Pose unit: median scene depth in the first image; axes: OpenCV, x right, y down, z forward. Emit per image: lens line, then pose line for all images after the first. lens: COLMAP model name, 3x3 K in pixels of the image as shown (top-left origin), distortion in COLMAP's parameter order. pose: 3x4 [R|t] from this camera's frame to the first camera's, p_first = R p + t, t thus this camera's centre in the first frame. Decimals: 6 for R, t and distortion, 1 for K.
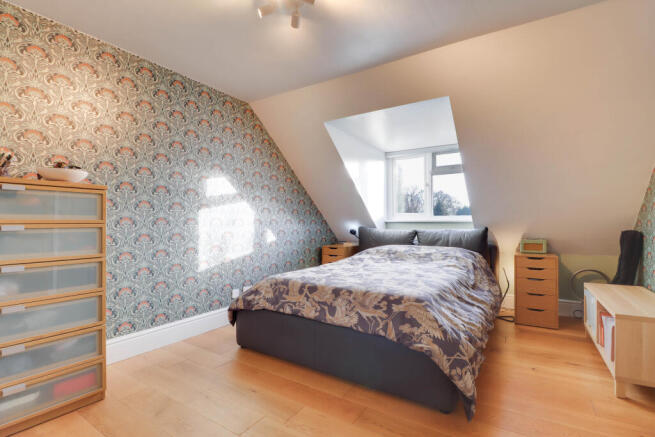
lens RADIAL K [[314.1, 0, 326.7], [0, 314.1, 221.7], [0, 0, 1]] dist [-0.021898, -0.000059]
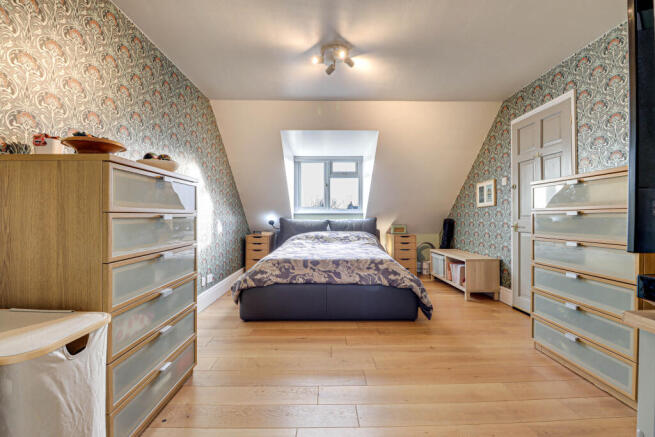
lens RADIAL K [[314.1, 0, 328.7], [0, 314.1, 217.1], [0, 0, 1]] dist [-0.021898, -0.000059]
pose [[0.829726, -0.004862, 0.558150, -0.708940], [0.000250, 0.999965, 0.008339, 0.006056], [-0.558171, -0.006779, 0.829698, -0.143107]]
